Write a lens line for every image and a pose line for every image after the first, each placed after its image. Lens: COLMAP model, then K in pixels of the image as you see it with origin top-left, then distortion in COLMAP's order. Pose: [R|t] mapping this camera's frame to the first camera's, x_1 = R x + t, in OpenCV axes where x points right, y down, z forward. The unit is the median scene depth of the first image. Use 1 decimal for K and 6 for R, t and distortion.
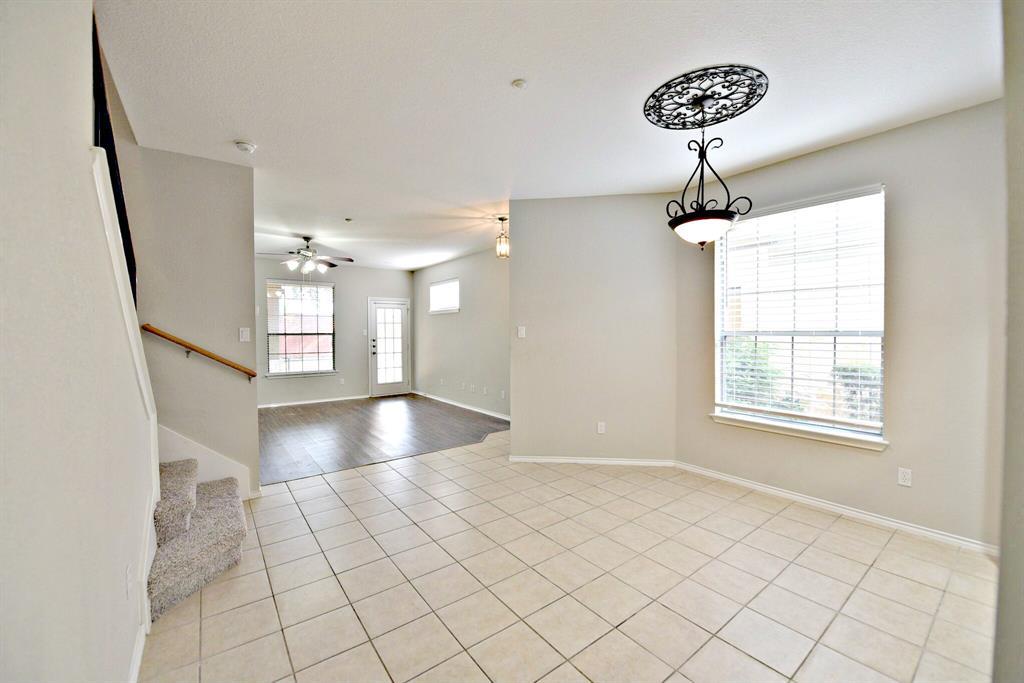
lens RADIAL K [[407.3, 0, 518.7], [0, 407.3, 340.8], [0, 0, 1]] dist [-0.020722, -0.001009]
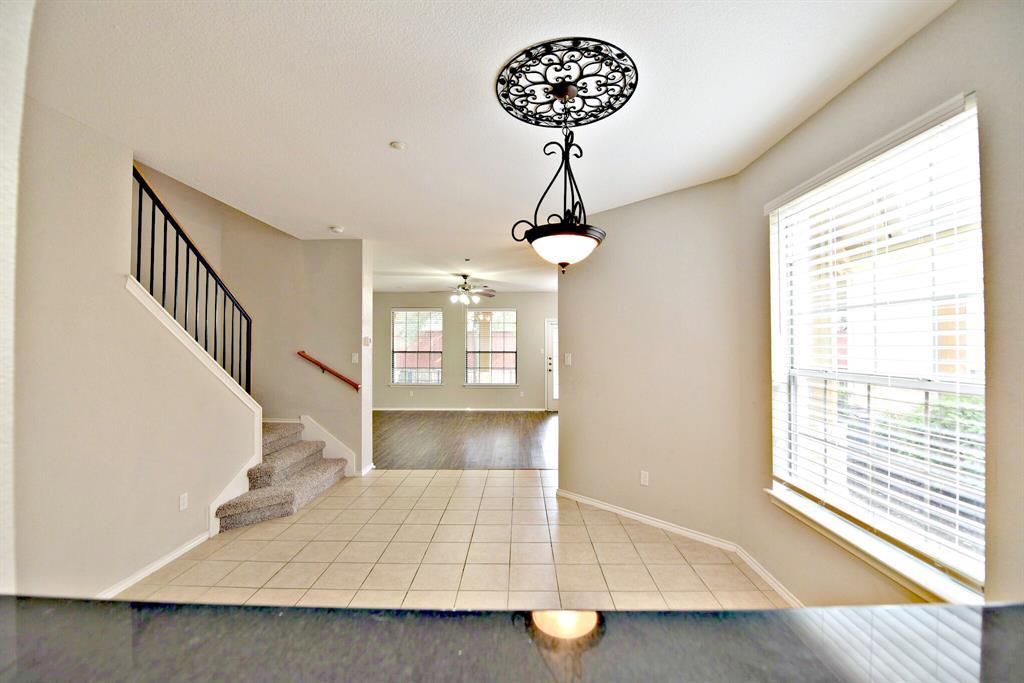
lens RADIAL K [[407.3, 0, 518.7], [0, 407.3, 340.6], [0, 0, 1]] dist [-0.020722, -0.001009]
pose [[0.787073, -0.001939, -0.616857, 0.274100], [-0.017363, 0.999529, -0.025296, -0.021686], [0.616615, 0.030620, 0.786669, 0.099196]]
